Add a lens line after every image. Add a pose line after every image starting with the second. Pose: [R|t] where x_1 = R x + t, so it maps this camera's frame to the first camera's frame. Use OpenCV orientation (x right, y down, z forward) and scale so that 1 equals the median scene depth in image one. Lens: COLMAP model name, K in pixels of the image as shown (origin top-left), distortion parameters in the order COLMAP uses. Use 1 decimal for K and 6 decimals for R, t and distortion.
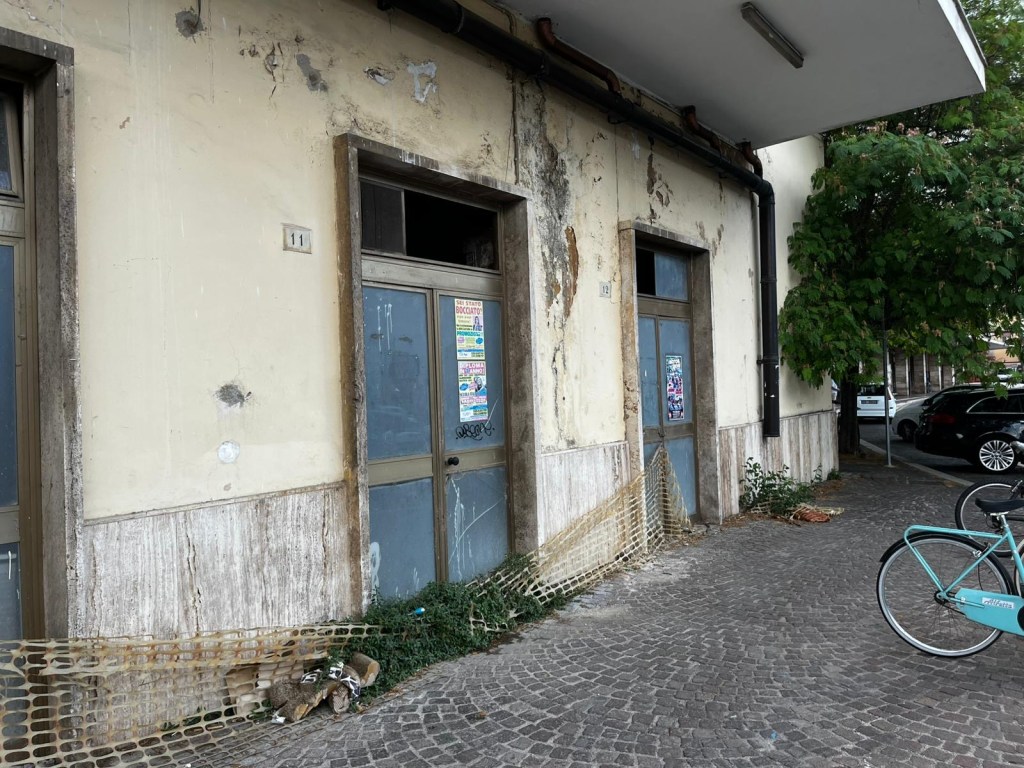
lens RADIAL K [[778.7, 0, 512.0], [0, 778.7, 384.0], [0, 0, 1]] dist [0.055092, -0.069267]
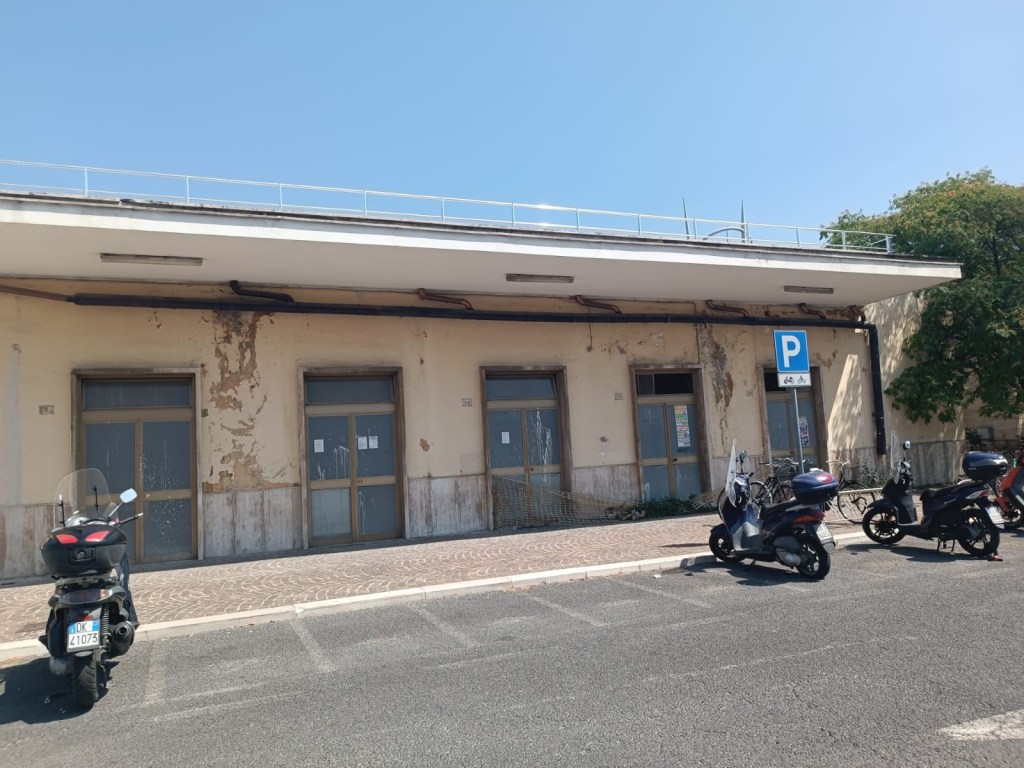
lens RADIAL K [[726.5, 0, 512.0], [0, 726.5, 384.0], [0, 0, 1]] dist [0.028961, -0.026652]
pose [[0.866251, -0.075598, -0.493856, 0.760032], [0.038677, 0.995666, -0.084572, 0.019270], [0.498110, 0.054160, 0.865421, -1.709462]]
